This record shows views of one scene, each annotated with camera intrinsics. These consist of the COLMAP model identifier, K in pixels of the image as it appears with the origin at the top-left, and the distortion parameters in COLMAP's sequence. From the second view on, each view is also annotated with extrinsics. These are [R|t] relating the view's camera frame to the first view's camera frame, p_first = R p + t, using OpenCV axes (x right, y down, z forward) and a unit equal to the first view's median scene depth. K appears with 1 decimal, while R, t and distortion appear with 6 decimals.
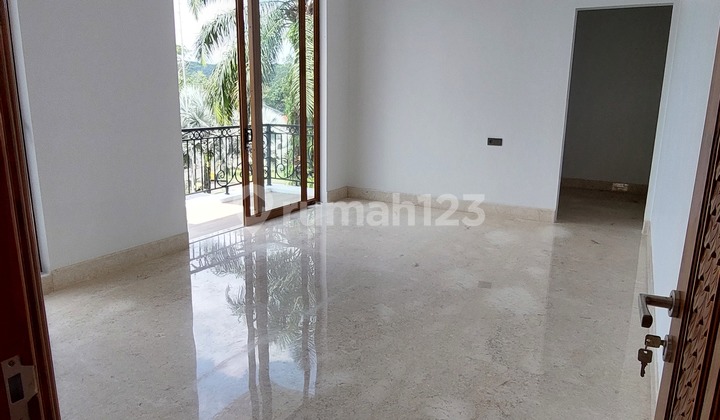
lens RADIAL K [[505.7, 0, 360.0], [0, 505.7, 210.0], [0, 0, 1]] dist [-0.020169, -0.001371]
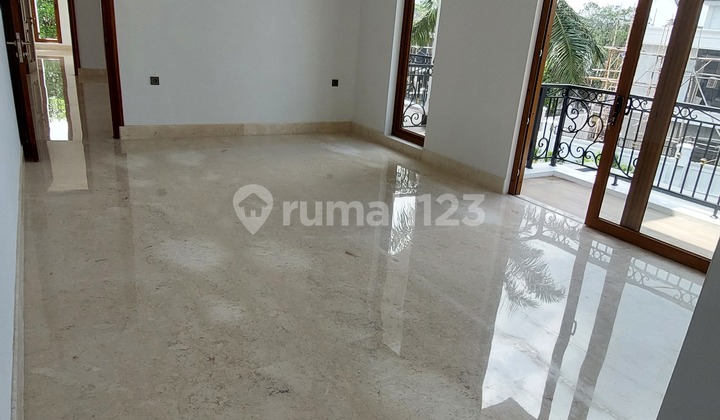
lens RADIAL K [[505.7, 0, 360.0], [0, 505.7, 210.0], [0, 0, 1]] dist [-0.020169, -0.001371]
pose [[-0.481413, 0.244957, -0.841569, 0.756730], [-0.295732, 0.858455, 0.419043, -0.277453], [0.825097, 0.450611, -0.340830, 1.310081]]
